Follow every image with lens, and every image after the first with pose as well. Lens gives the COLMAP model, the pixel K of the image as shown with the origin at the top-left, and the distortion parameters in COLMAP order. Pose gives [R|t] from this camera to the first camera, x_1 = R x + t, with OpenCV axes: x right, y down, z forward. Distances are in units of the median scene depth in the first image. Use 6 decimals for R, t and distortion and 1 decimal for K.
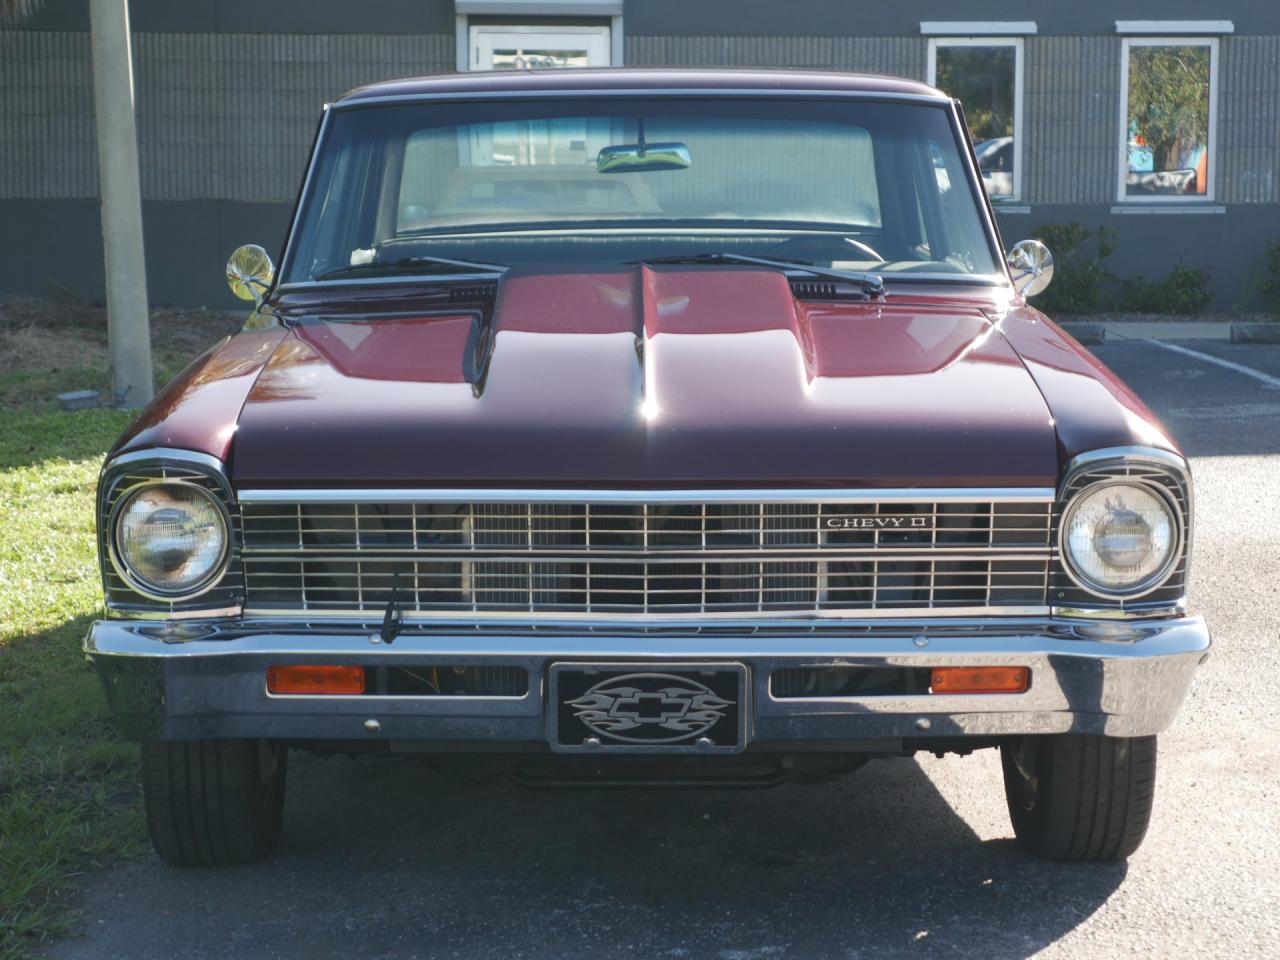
lens RADIAL K [[2915.6, 0, 640.0], [0, 2915.6, 480.0], [0, 0, 1]] dist [0.130053, 0.396551]
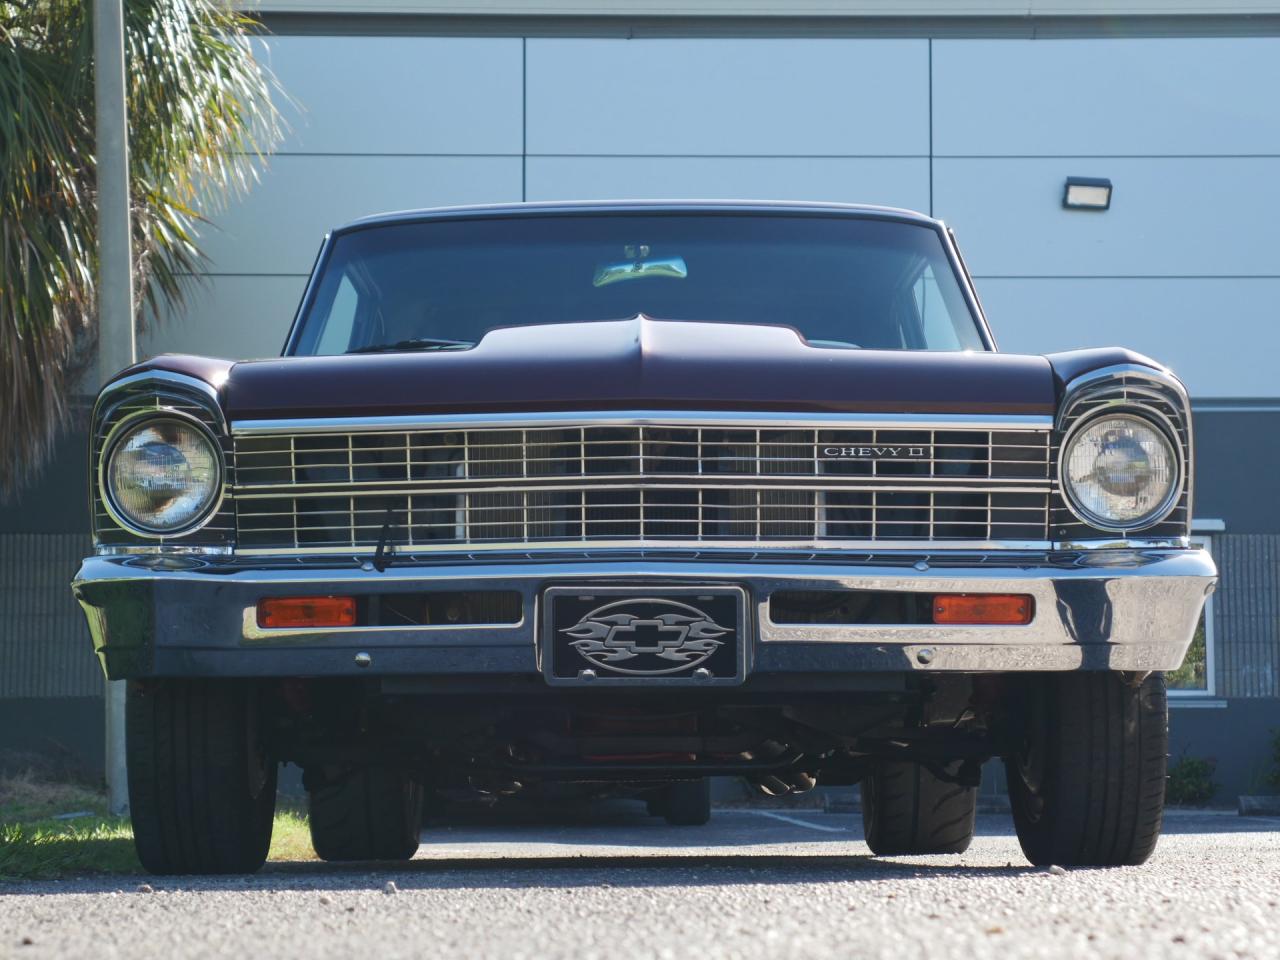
lens RADIAL K [[2915.6, 0, 640.0], [0, 2915.6, 480.0], [0, 0, 1]] dist [0.130053, 0.396551]
pose [[0.999988, -0.004948, -0.000496, 0.001900], [0.004748, 0.979695, -0.200438, 0.221036], [0.001478, 0.200433, 0.979706, 0.029329]]
